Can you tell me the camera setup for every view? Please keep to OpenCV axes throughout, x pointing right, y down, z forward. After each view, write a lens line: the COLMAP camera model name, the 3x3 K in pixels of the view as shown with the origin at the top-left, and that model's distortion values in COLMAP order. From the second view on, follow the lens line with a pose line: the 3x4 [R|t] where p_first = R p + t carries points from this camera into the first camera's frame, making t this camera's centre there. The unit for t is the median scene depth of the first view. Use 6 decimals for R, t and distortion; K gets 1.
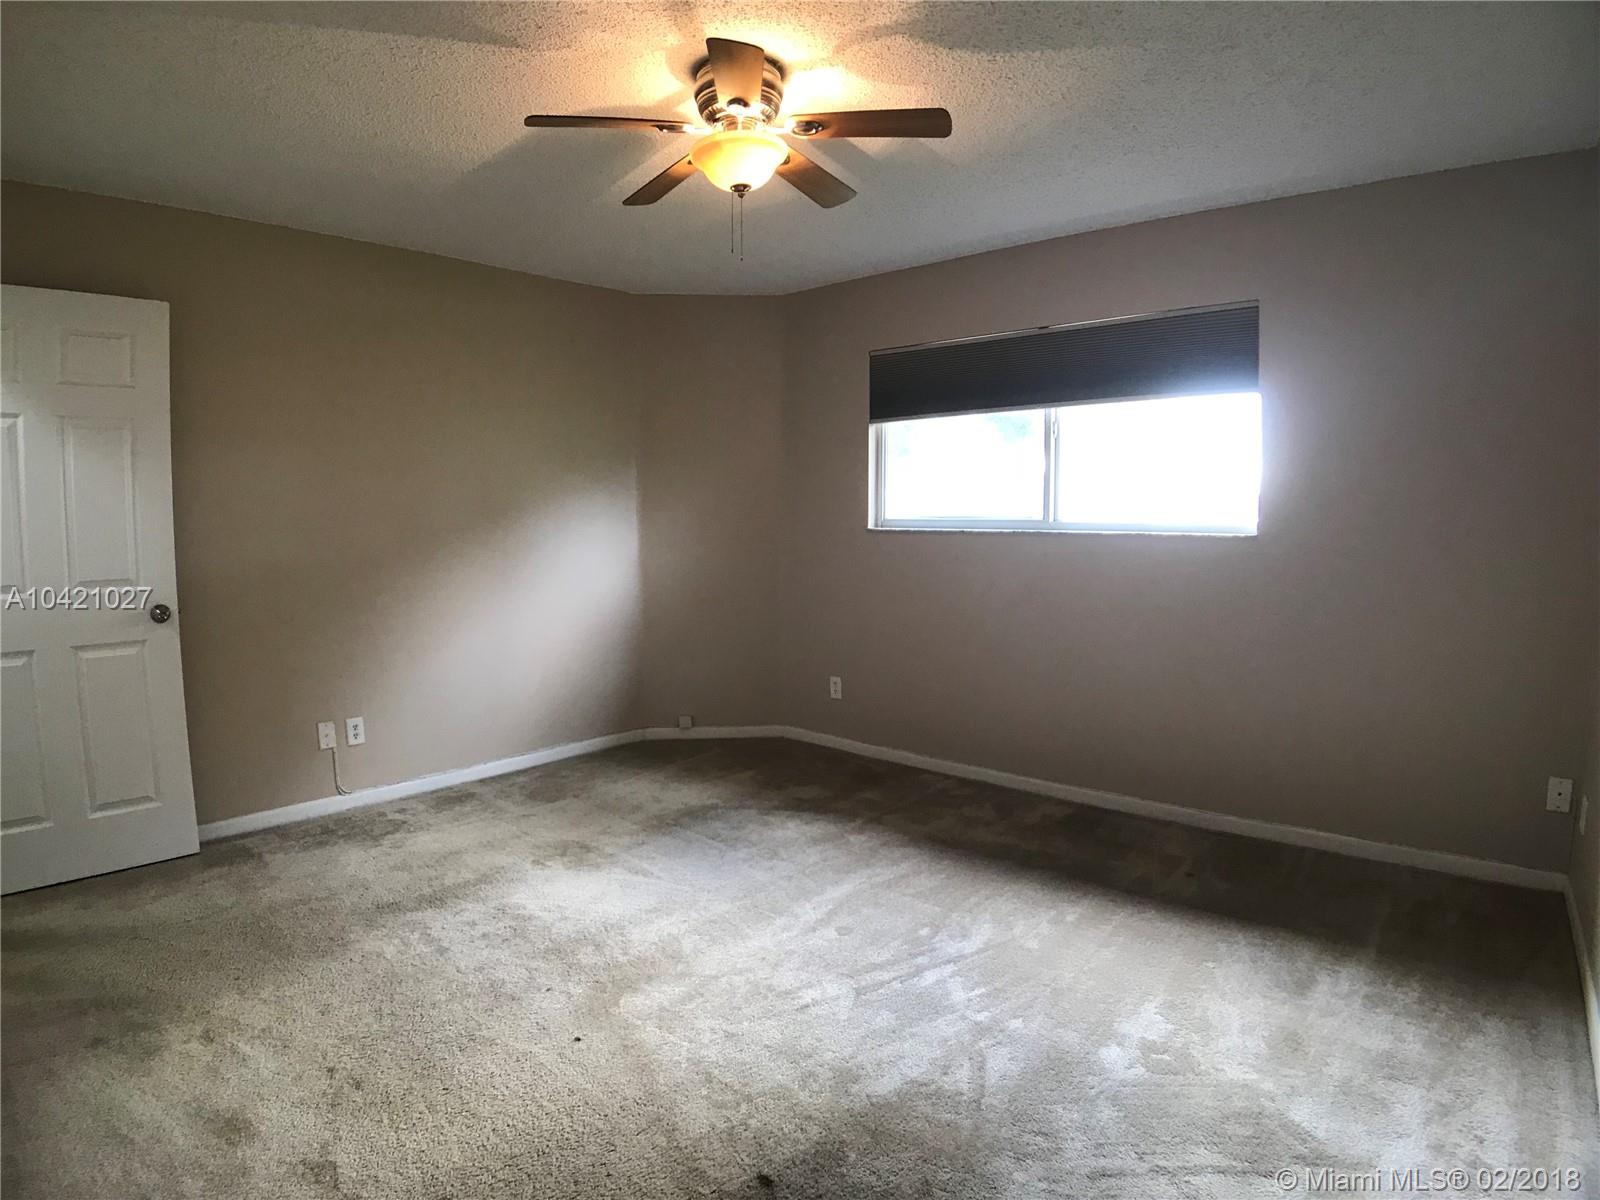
lens RADIAL K [[991.5, 0, 800.0], [0, 991.5, 600.0], [0, 0, 1]] dist [-0.001902, -0.000992]
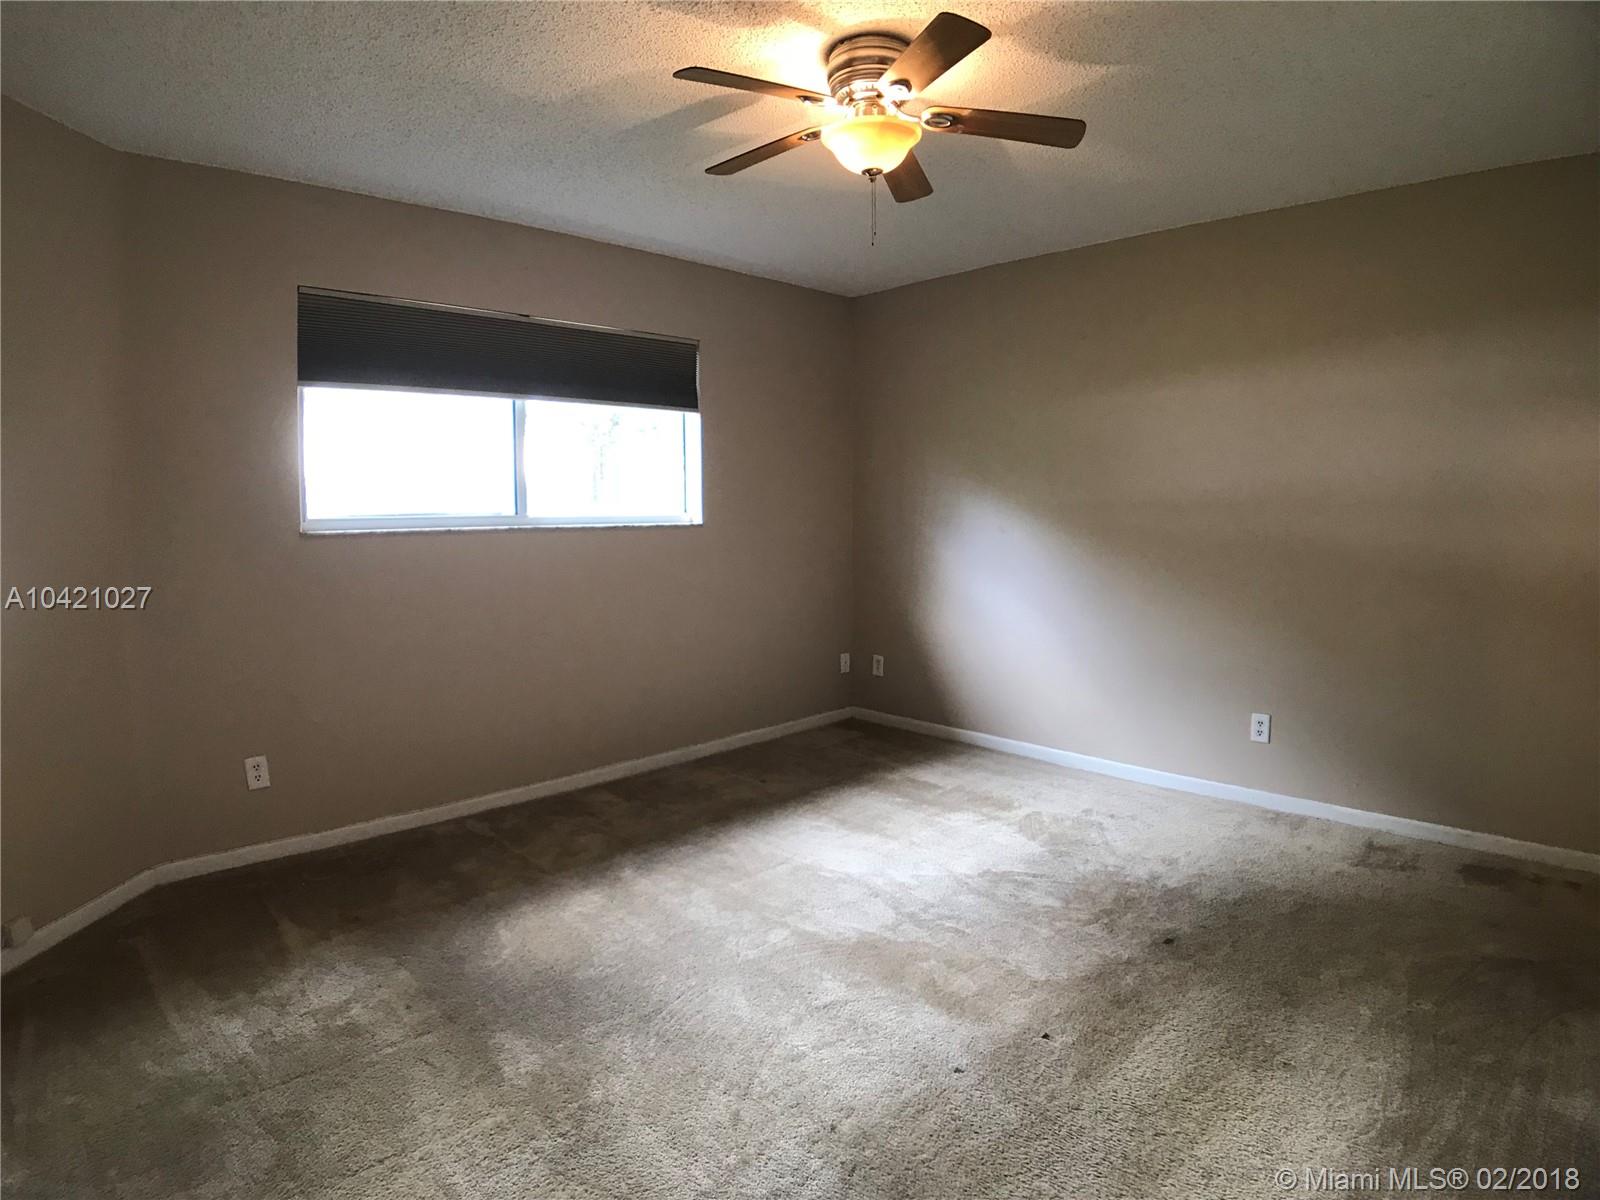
lens RADIAL K [[991.5, 0, 800.0], [0, 991.5, 600.0], [0, 0, 1]] dist [-0.001902, -0.000992]
pose [[0.053886, -0.099884, 0.993539, -0.709172], [0.098087, 0.990702, 0.094278, -0.064700], [-0.993718, 0.092373, 0.063182, 0.686177]]
